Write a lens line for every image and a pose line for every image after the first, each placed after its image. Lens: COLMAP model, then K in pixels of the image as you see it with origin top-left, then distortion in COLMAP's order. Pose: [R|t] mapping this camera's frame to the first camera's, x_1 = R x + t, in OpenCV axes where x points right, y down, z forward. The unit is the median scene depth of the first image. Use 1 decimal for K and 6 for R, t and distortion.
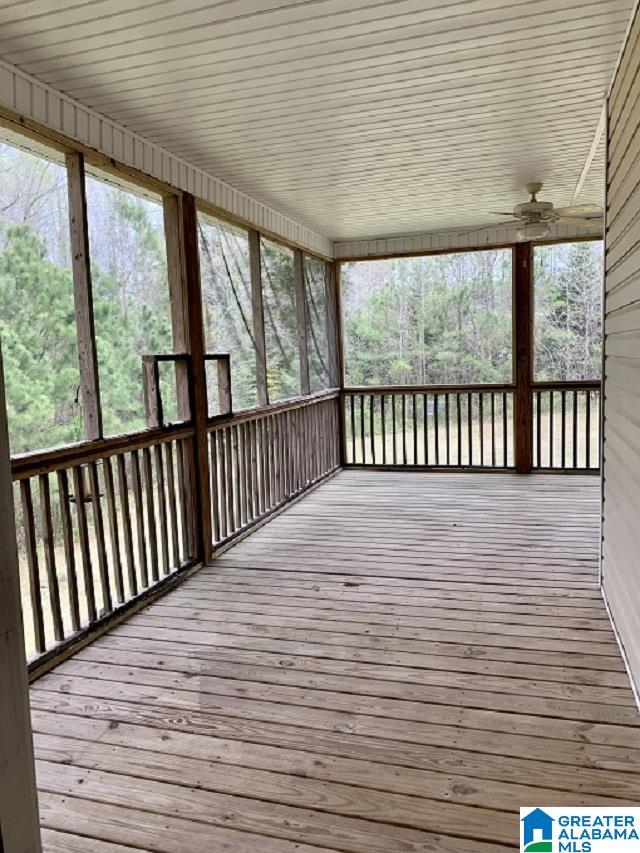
lens RADIAL K [[652.2, 0, 320.0], [0, 652.2, 426.5], [0, 0, 1]] dist [0.058152, -0.062991]
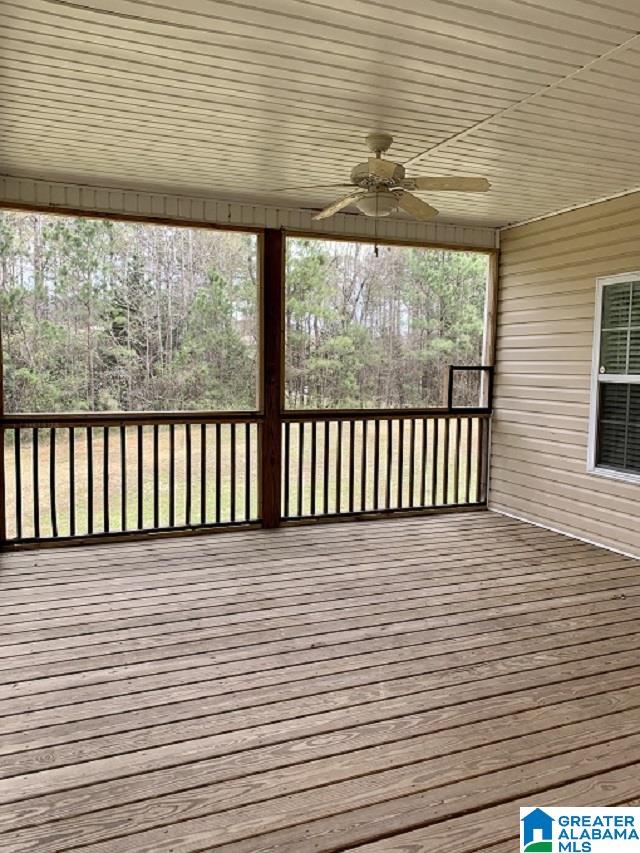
lens RADIAL K [[652.2, 0, 320.0], [0, 652.2, 426.5], [0, 0, 1]] dist [0.058152, -0.062991]
pose [[0.771892, -0.010126, 0.635673, -0.133962], [0.025931, 0.999543, -0.015566, -0.034812], [-0.635225, 0.028499, 0.771801, 0.369727]]
